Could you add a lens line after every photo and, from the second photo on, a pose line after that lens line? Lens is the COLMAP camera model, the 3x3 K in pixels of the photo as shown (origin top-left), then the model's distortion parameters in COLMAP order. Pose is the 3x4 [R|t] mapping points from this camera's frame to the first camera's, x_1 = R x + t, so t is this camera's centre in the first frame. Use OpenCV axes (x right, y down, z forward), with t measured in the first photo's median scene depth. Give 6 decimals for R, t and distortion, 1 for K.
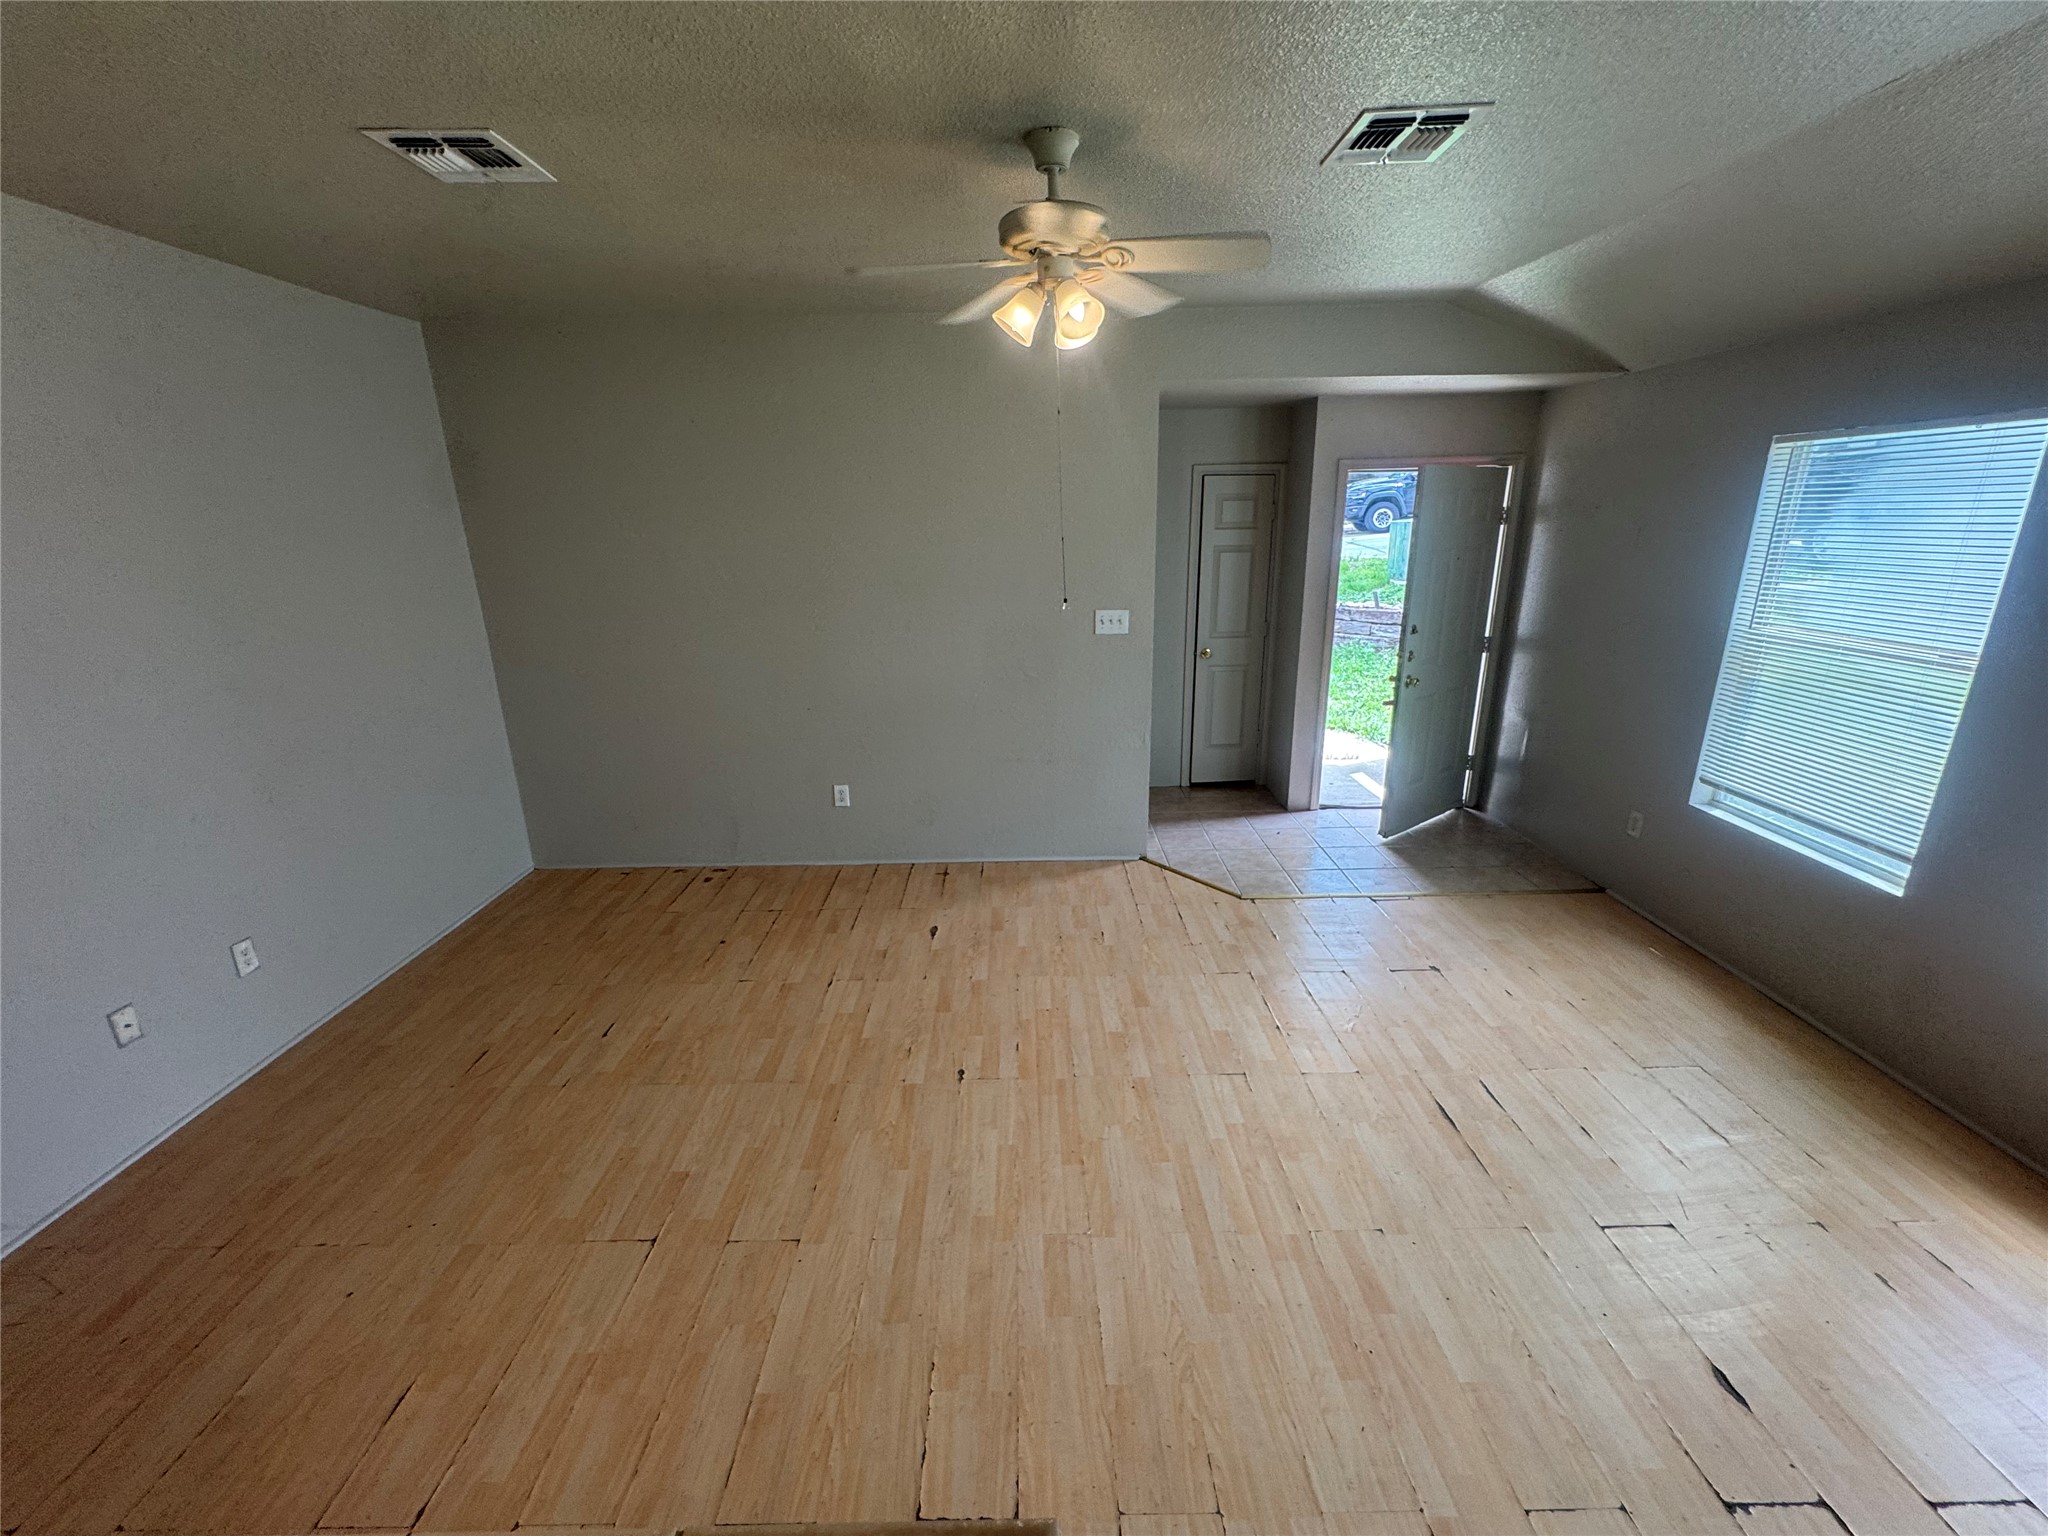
lens RADIAL K [[820.4, 0, 1024.0], [0, 820.4, 768.0], [0, 0, 1]] dist [-0.003295, -0.000276]
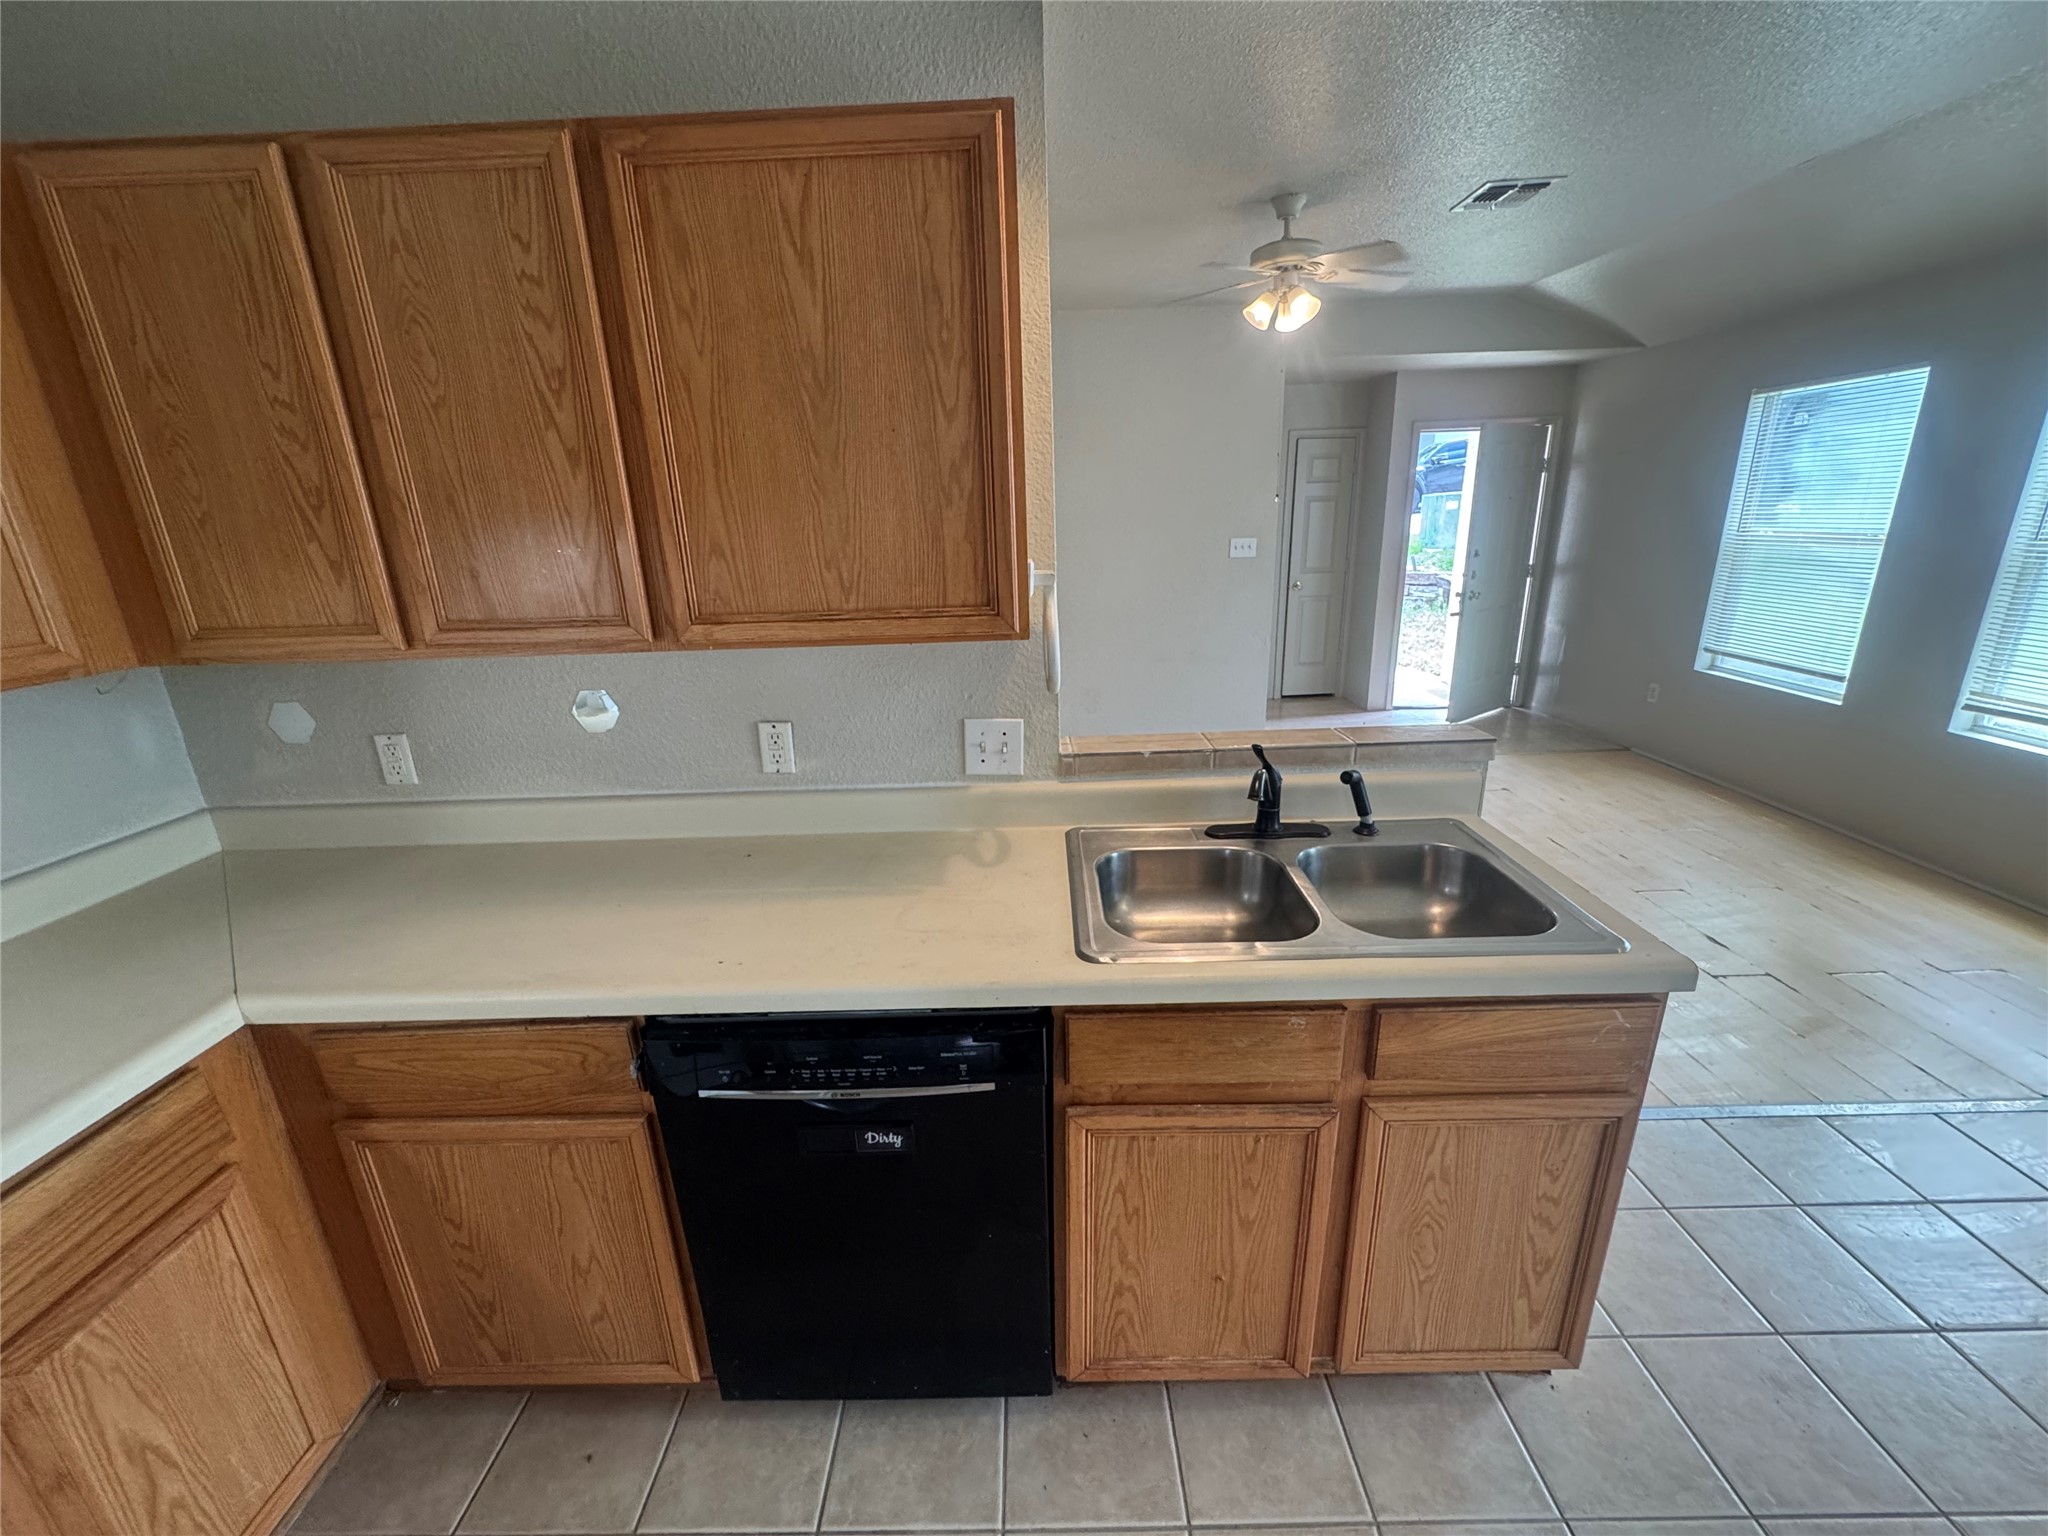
lens RADIAL K [[820.4, 0, 1024.0], [0, 820.4, 768.0], [0, 0, 1]] dist [-0.003295, -0.000276]
pose [[0.999903, -0.009720, -0.010008, -0.269638], [0.009742, 0.999950, 0.002224, 0.191926], [0.009985, -0.002321, 0.999947, -0.347755]]
